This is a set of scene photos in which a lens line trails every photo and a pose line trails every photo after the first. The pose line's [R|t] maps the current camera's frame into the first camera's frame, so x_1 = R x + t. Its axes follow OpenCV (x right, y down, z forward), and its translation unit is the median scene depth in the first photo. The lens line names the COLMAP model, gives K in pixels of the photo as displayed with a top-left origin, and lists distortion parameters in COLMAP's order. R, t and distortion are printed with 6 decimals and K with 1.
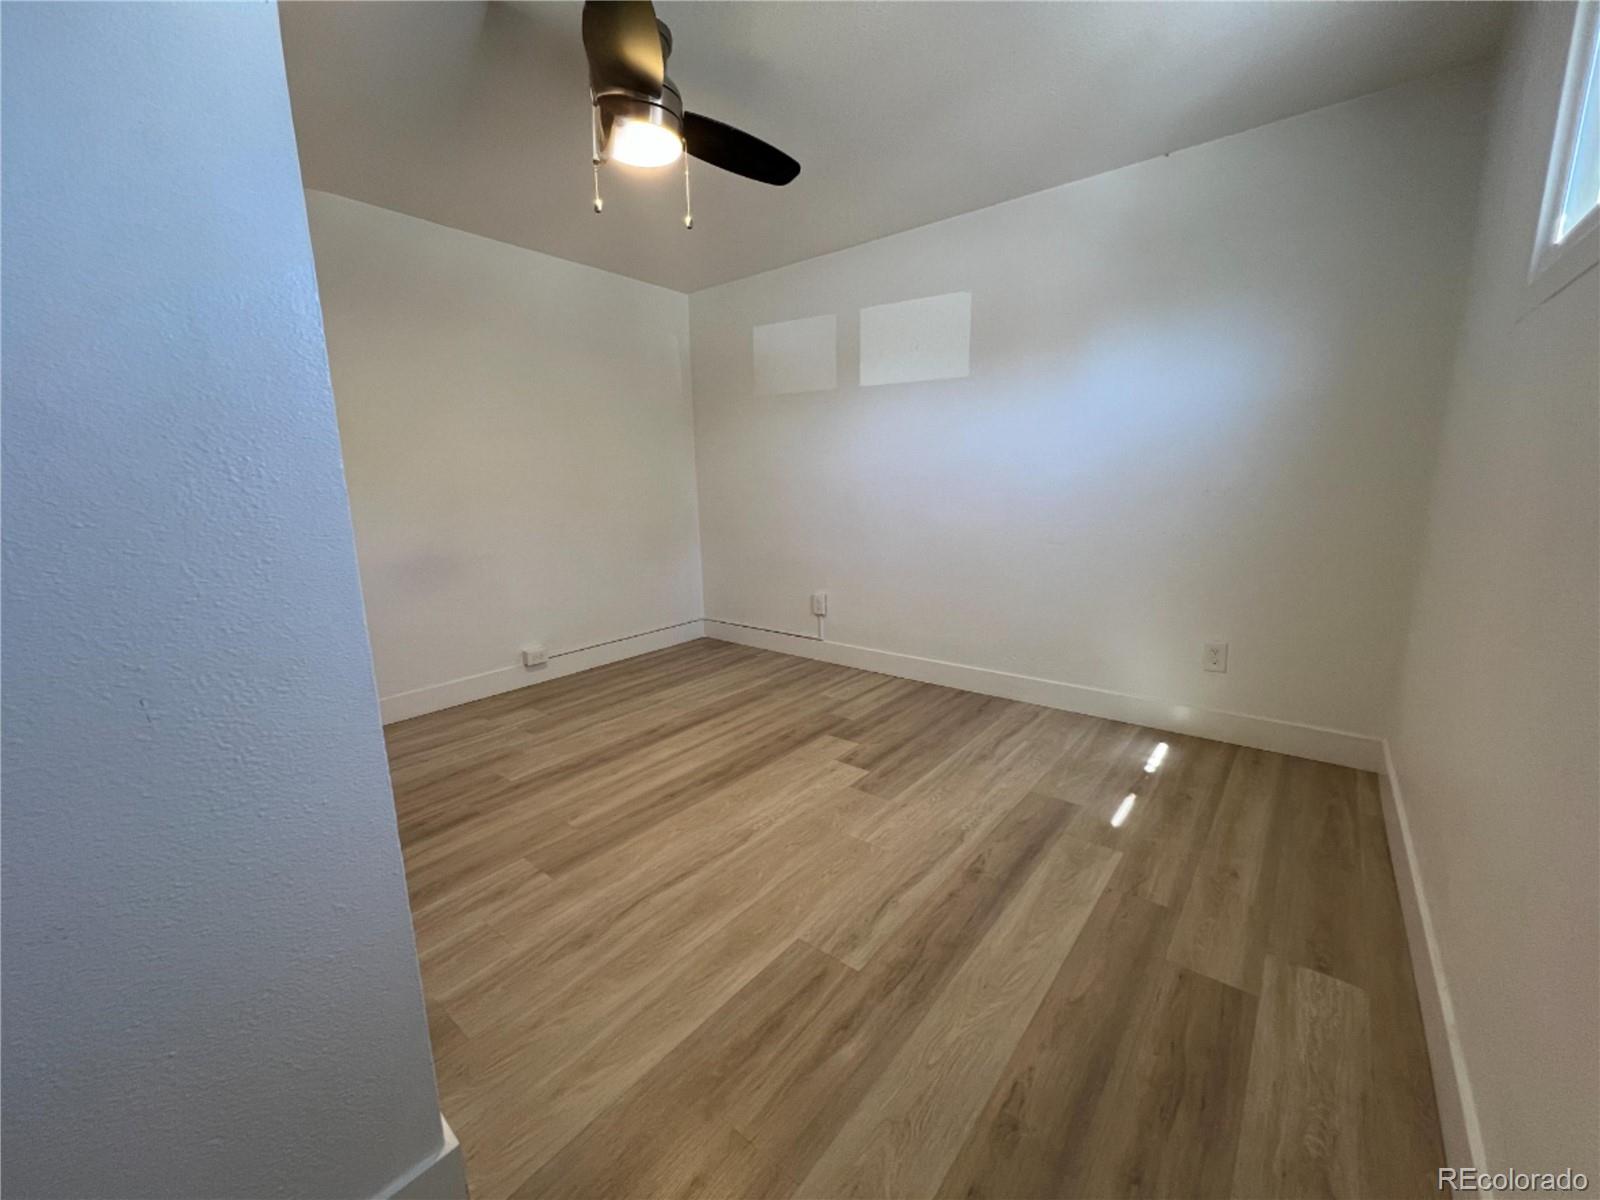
lens RADIAL K [[643.5, 0, 787.8], [0, 643.5, 606.5], [0, 0, 1]] dist [0.003464, 0.000441]
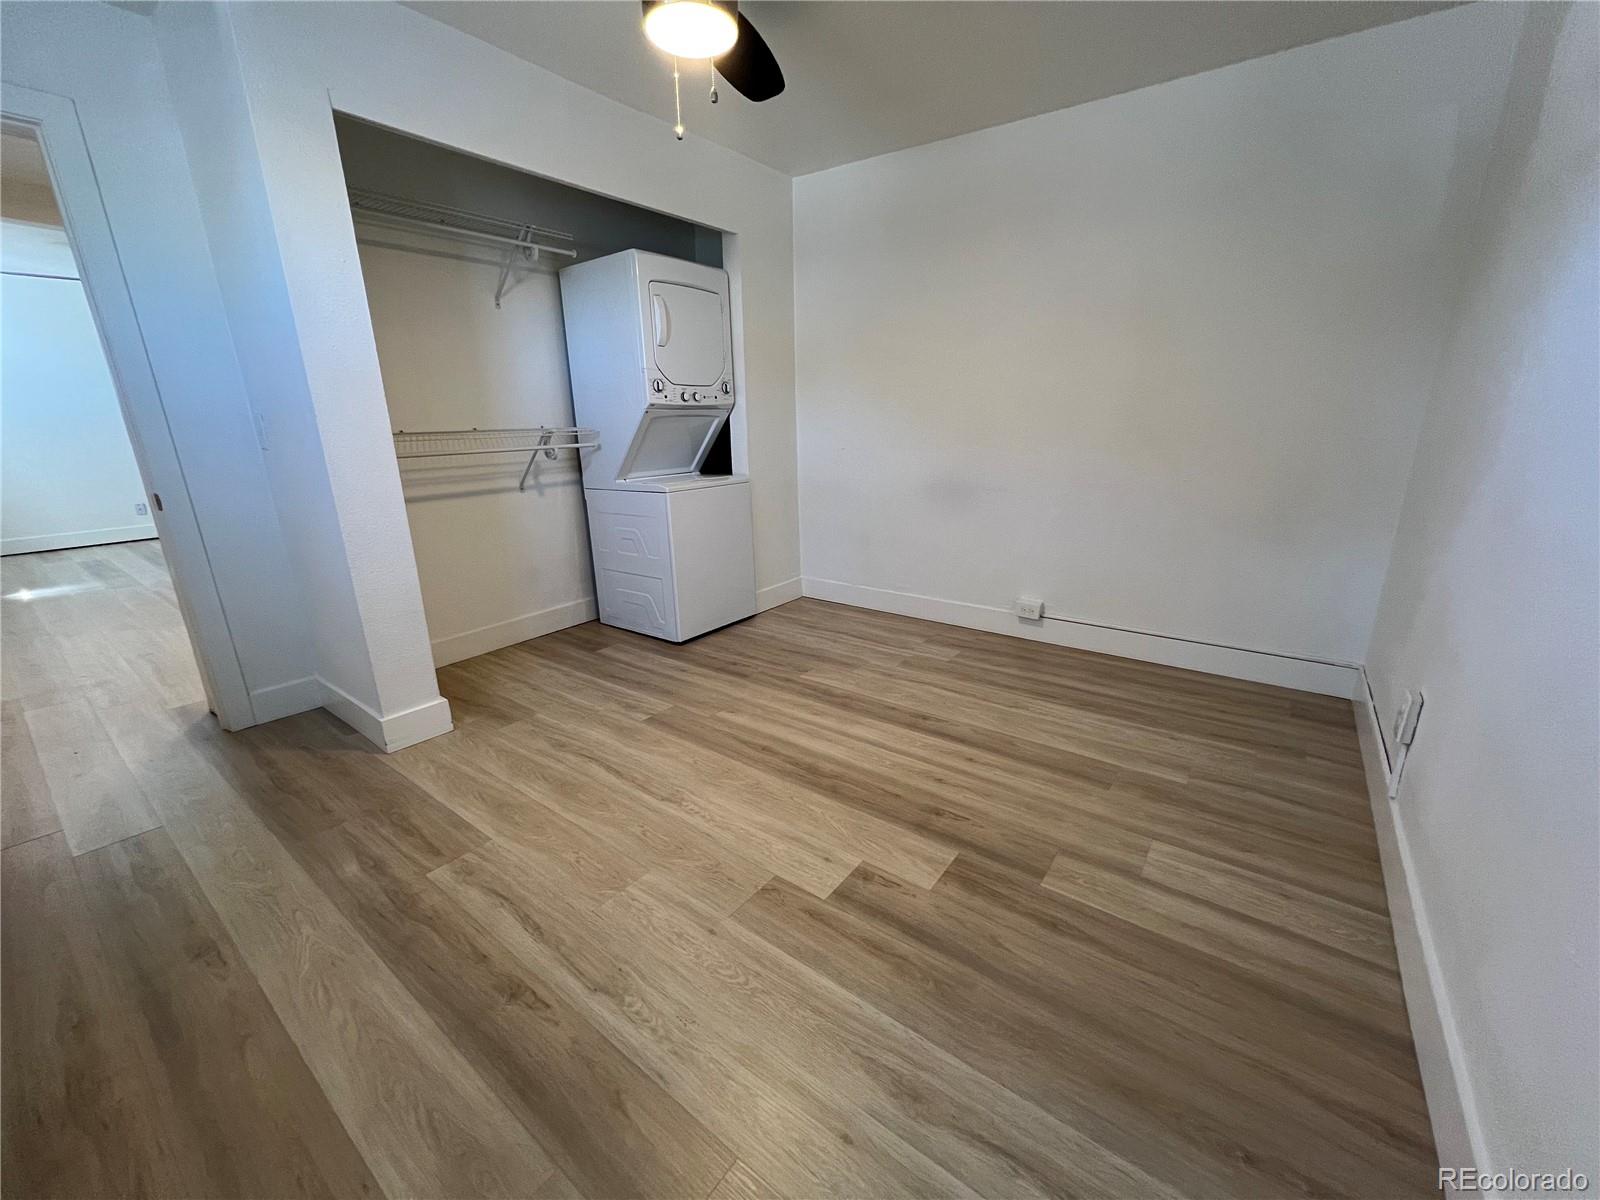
lens RADIAL K [[643.5, 0, 789.1], [0, 643.5, 595.2], [0, 0, 1]] dist [0.003464, 0.000441]
pose [[0.042823, 0.291902, -0.955489, 0.608154], [-0.183445, 0.942404, 0.279683, -0.178648], [0.982097, 0.163302, 0.093904, 0.826614]]
